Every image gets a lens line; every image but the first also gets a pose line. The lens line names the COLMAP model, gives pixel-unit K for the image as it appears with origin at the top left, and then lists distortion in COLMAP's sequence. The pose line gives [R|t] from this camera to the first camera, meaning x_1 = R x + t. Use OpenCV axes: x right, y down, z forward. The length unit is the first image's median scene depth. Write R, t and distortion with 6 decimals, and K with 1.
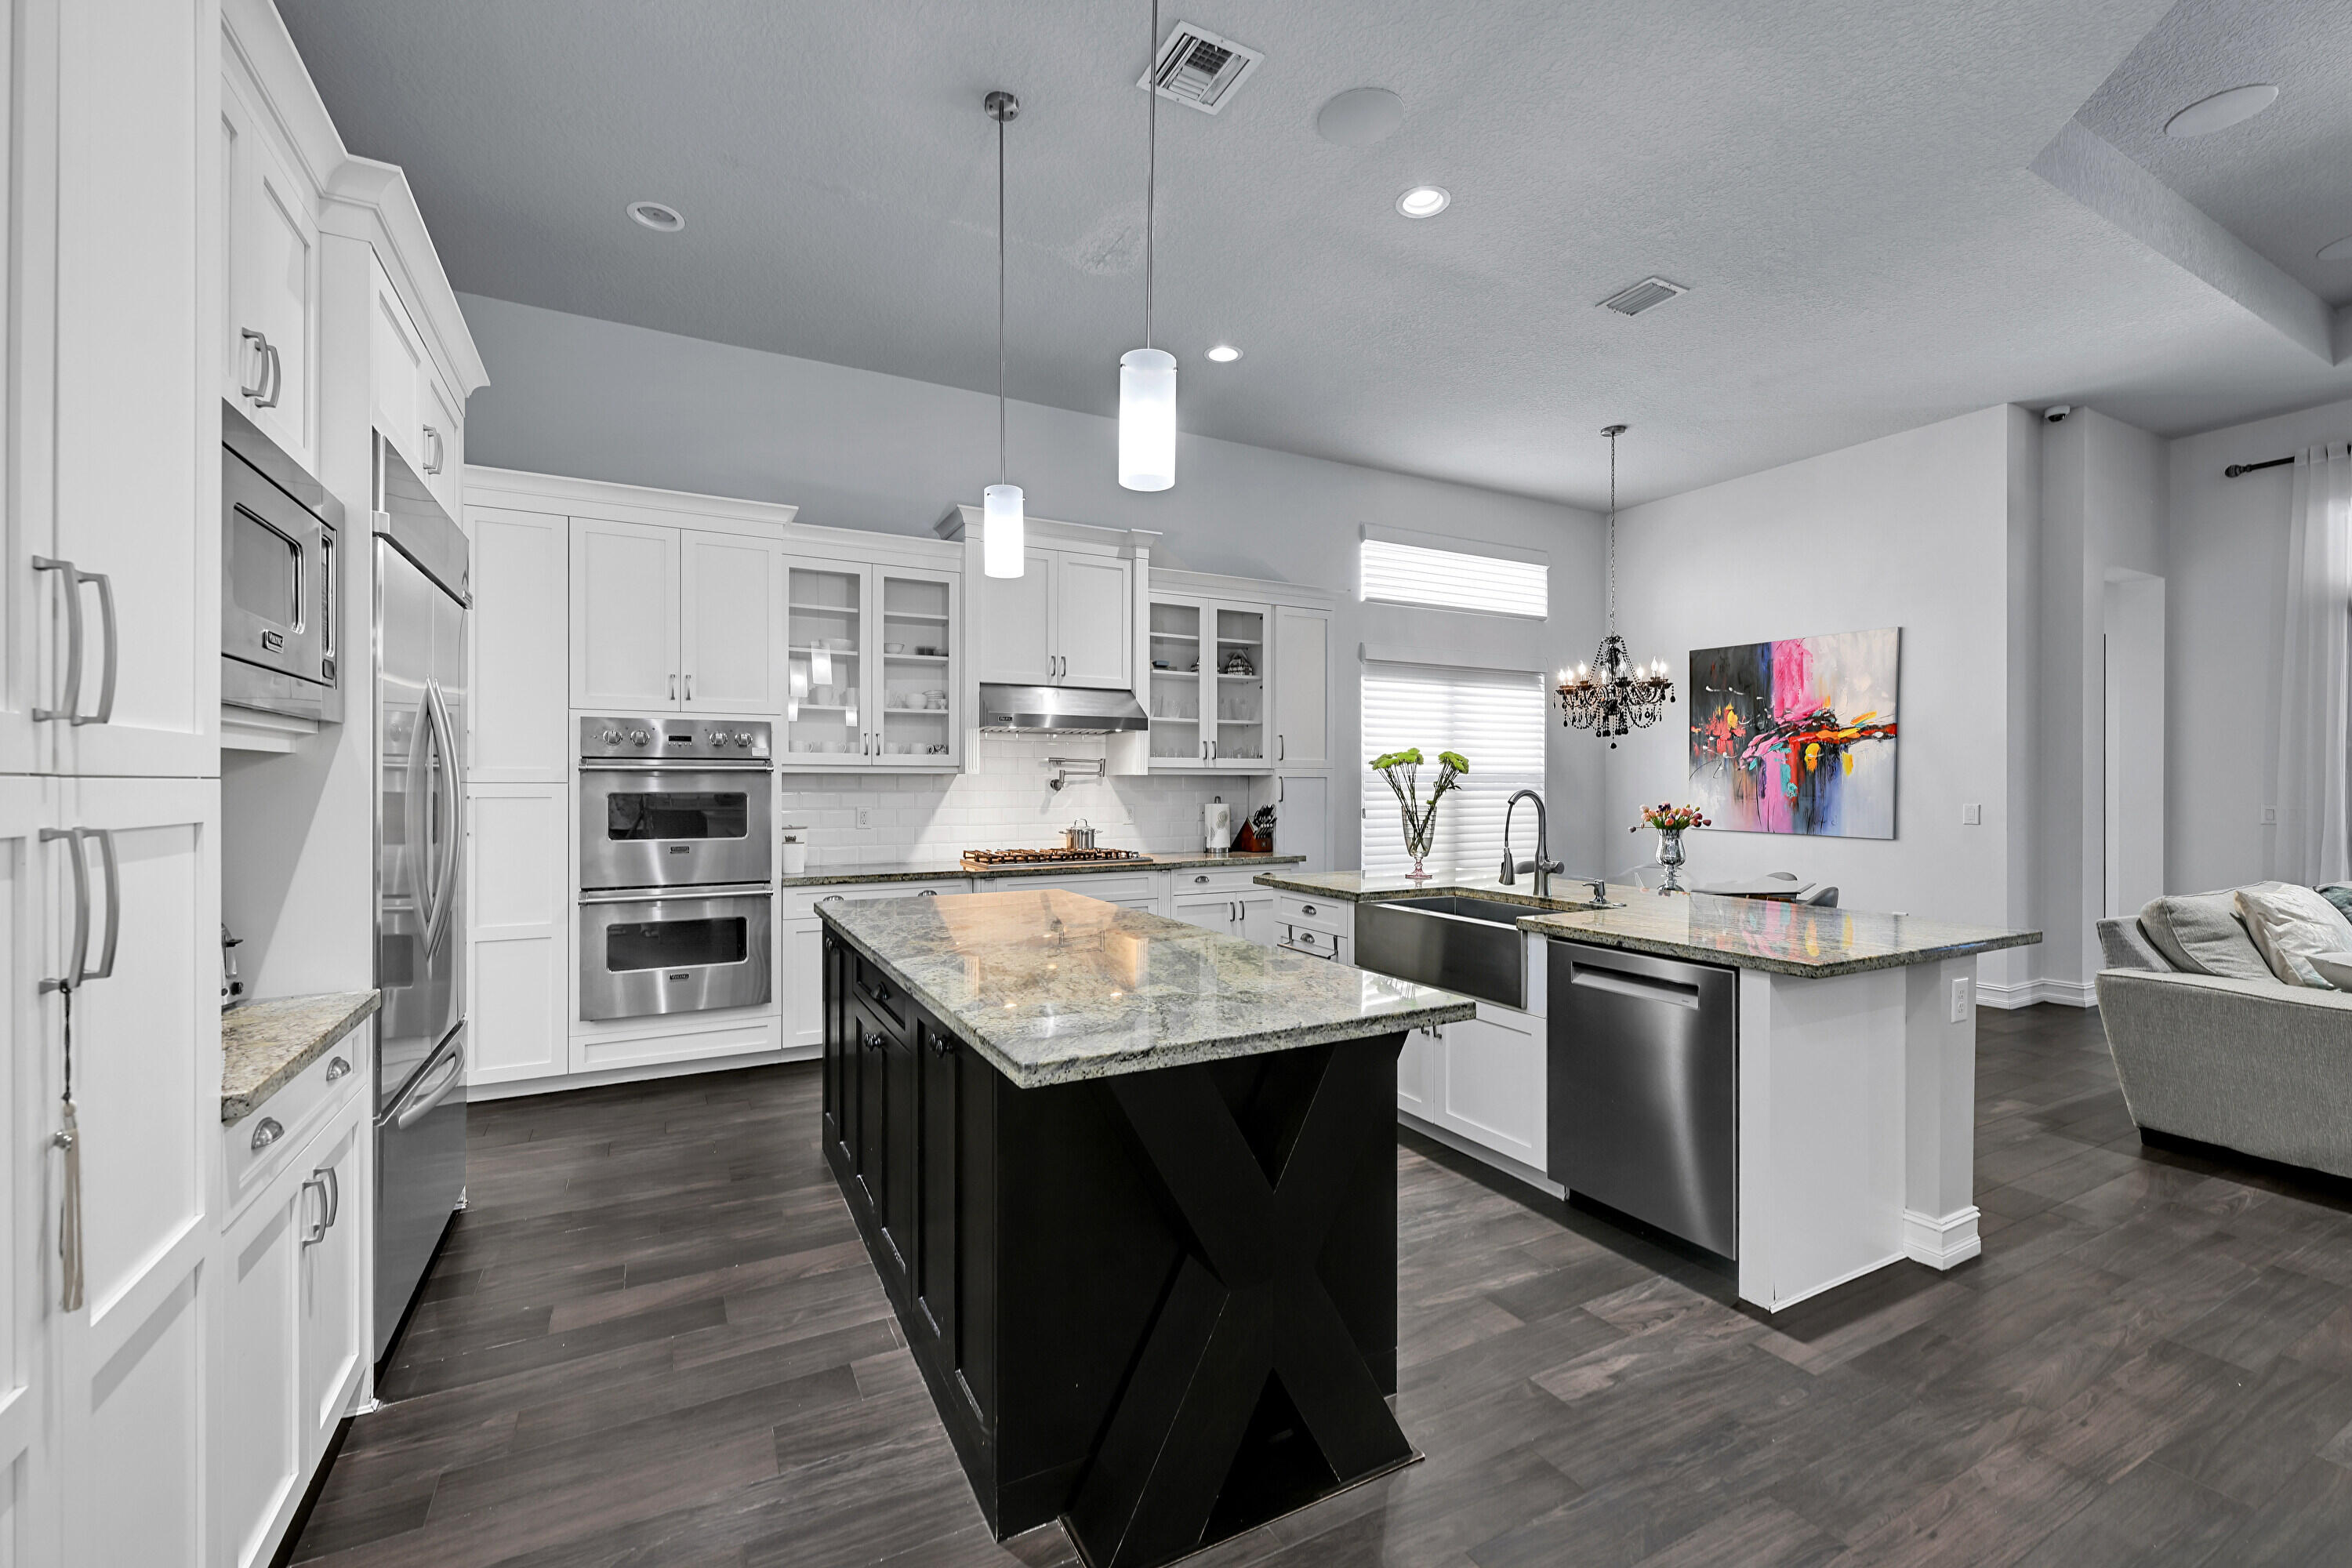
lens RADIAL K [[941.9, 0, 1140.7], [0, 941.9, 784.5], [0, 0, 1]] dist [-0.004211, 0.000313]
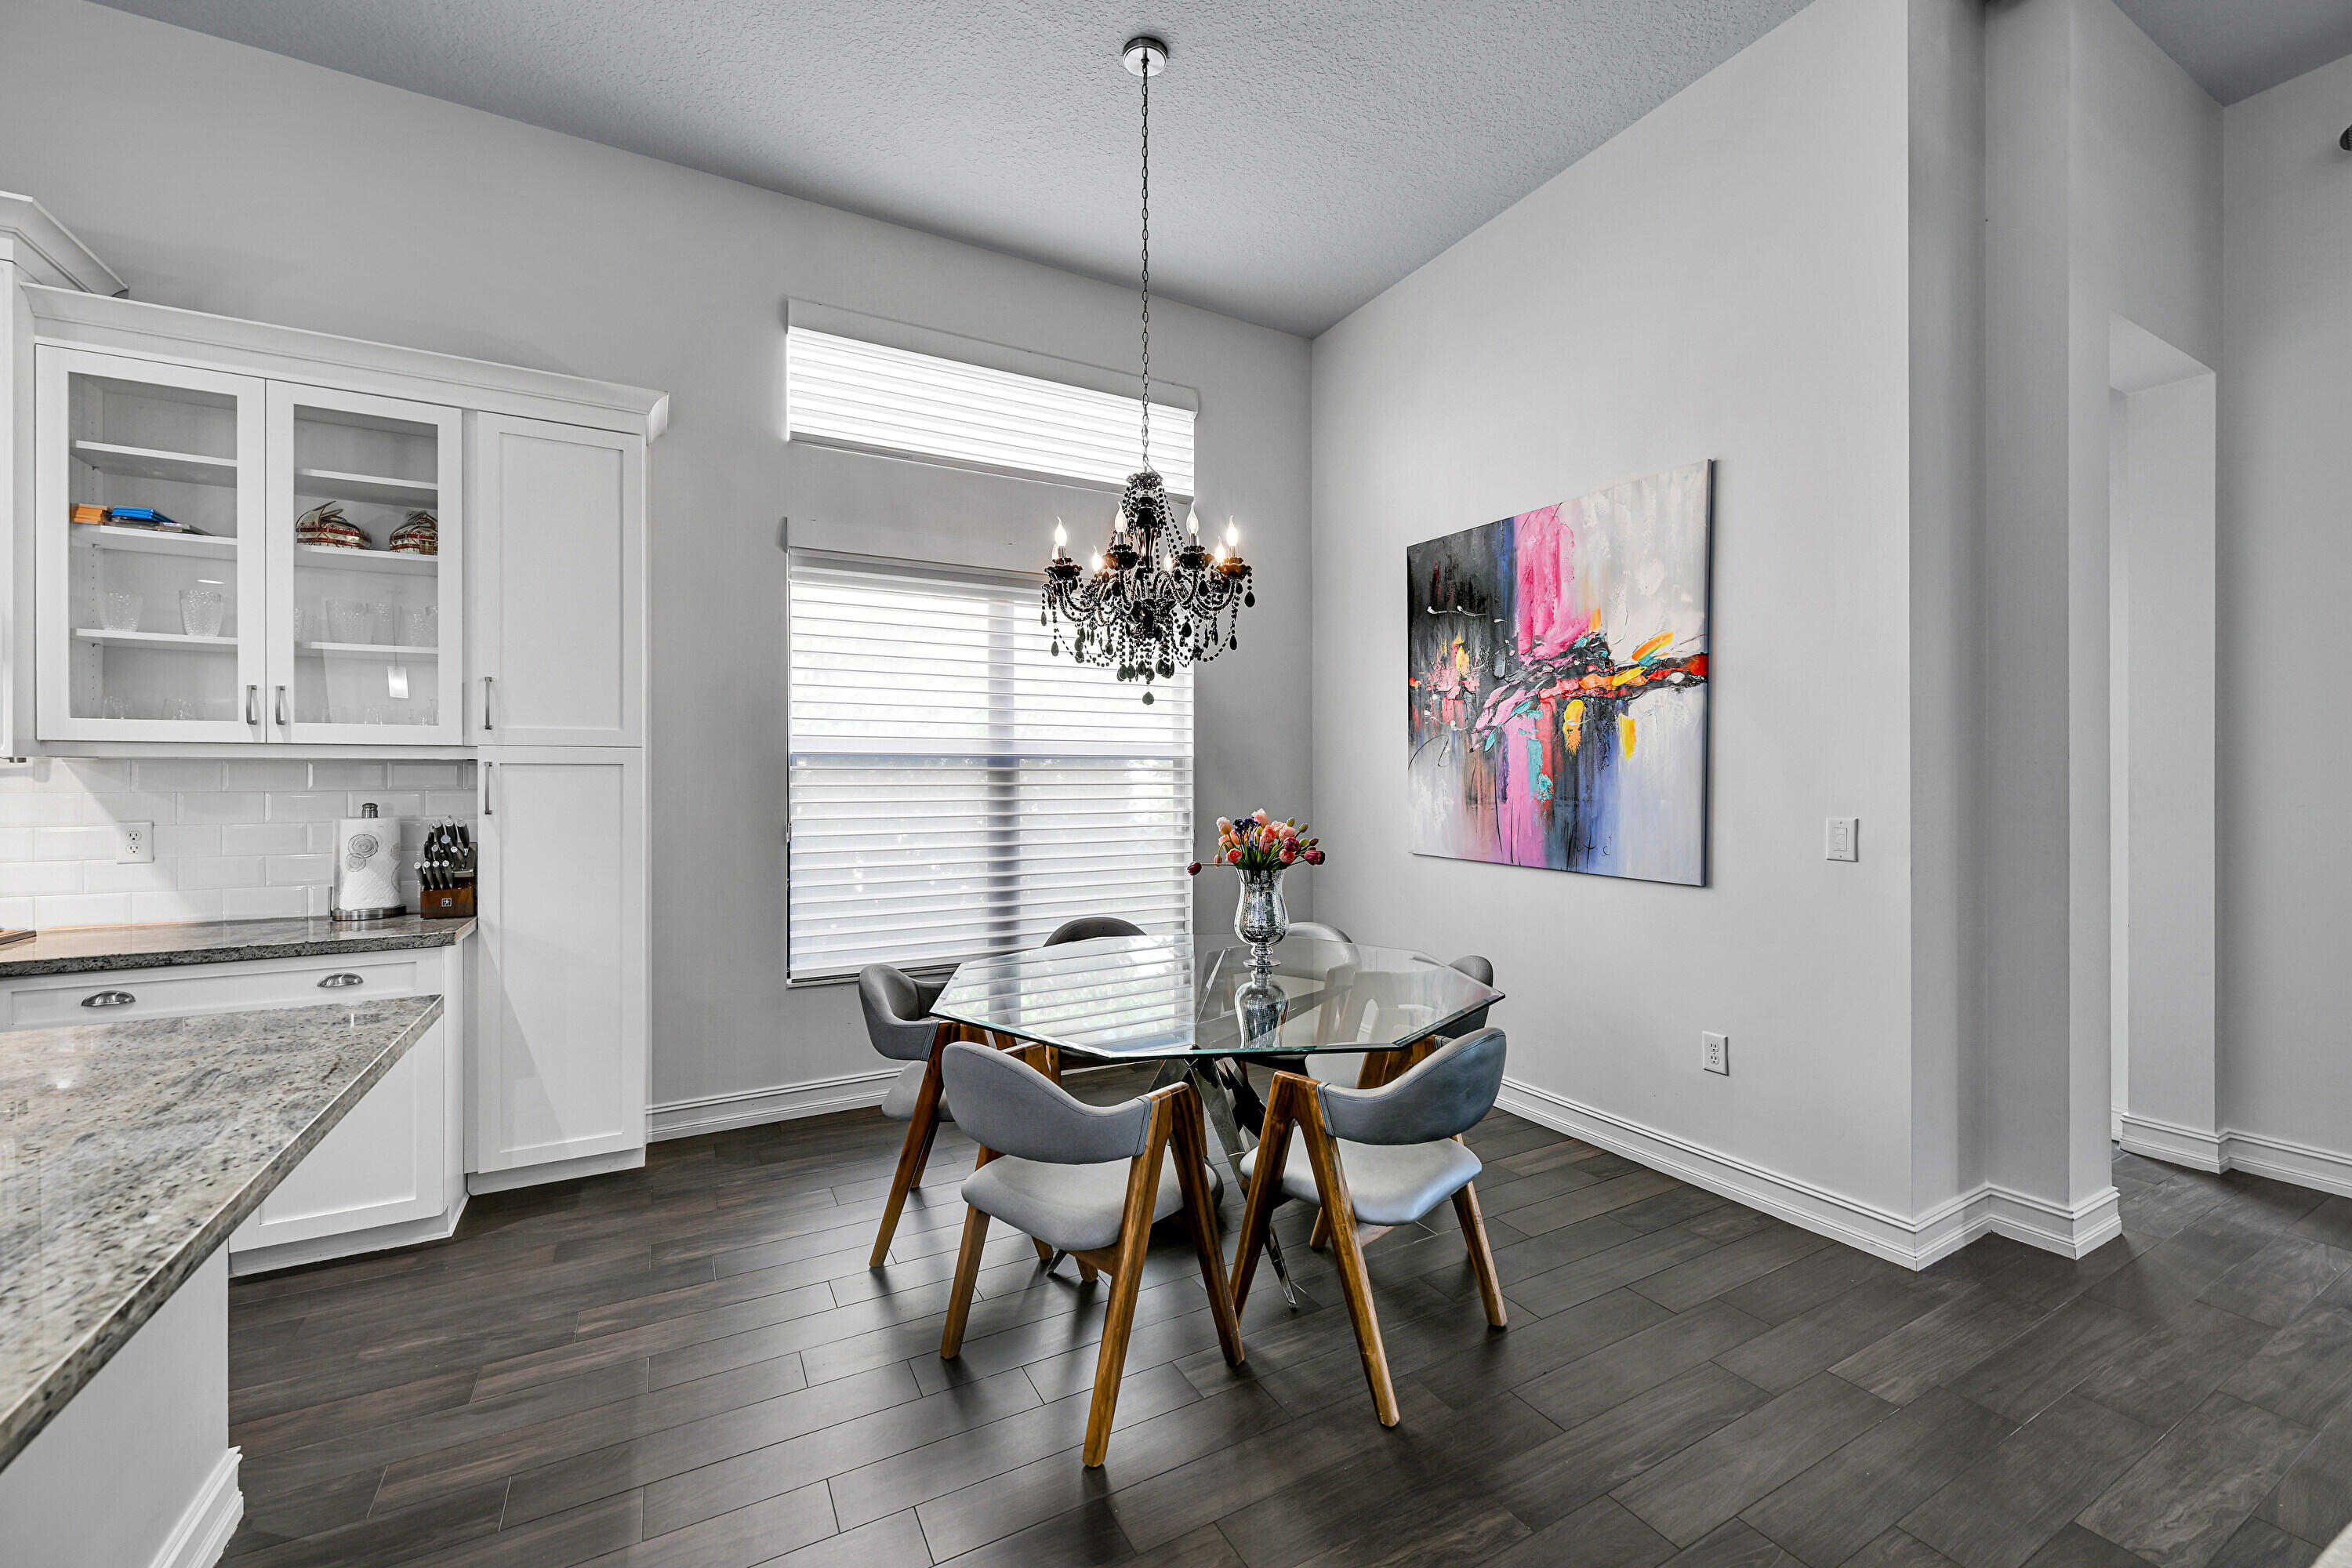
lens RADIAL K [[941.9, 0, 1178.8], [0, 941.9, 775.0], [0, 0, 1]] dist [-0.004211, 0.000313]
pose [[0.998932, -0.001211, 0.046184, 0.499540], [0.001291, 0.999998, -0.001700, -0.000615], [-0.046182, 0.001758, 0.998932, 0.513238]]
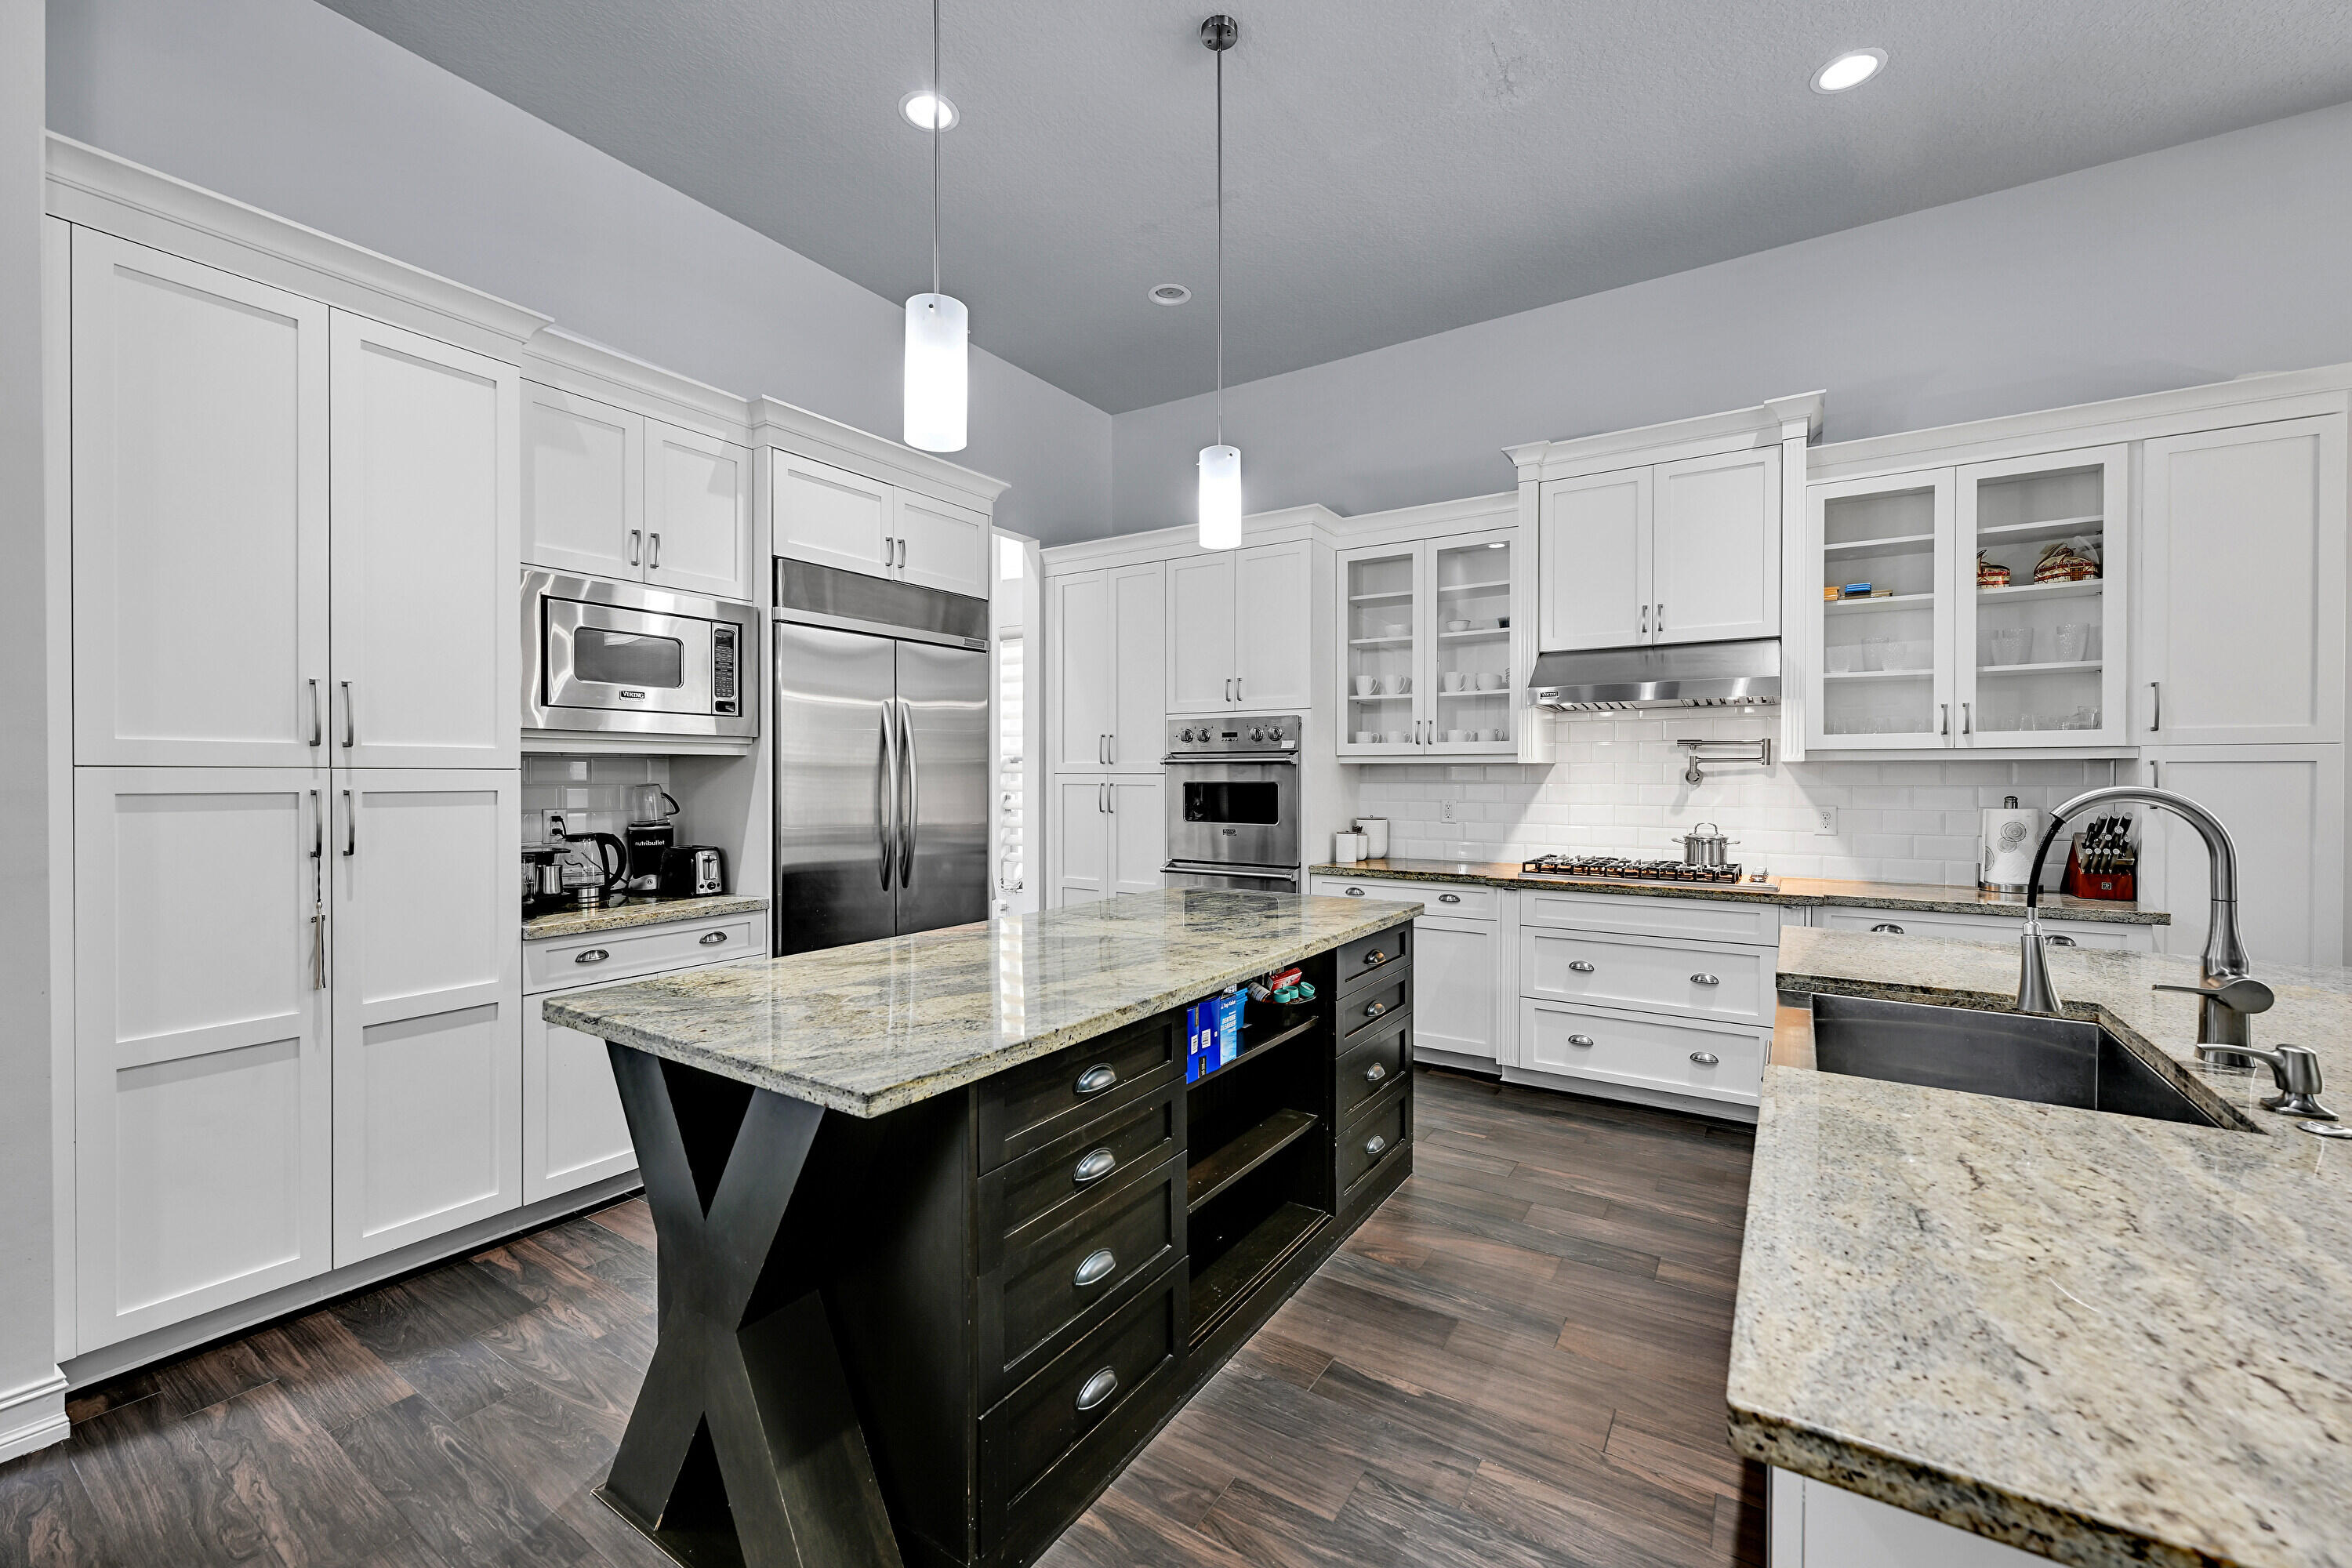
lens RADIAL K [[941.9, 0, 1186.5], [0, 941.9, 774.3], [0, 0, 1]] dist [-0.004211, 0.000313]
pose [[0.513708, -0.001980, -0.857963, 0.332505], [-0.002512, 0.999990, -0.003811, 0.002468], [0.857961, 0.004113, 0.513698, 0.270880]]
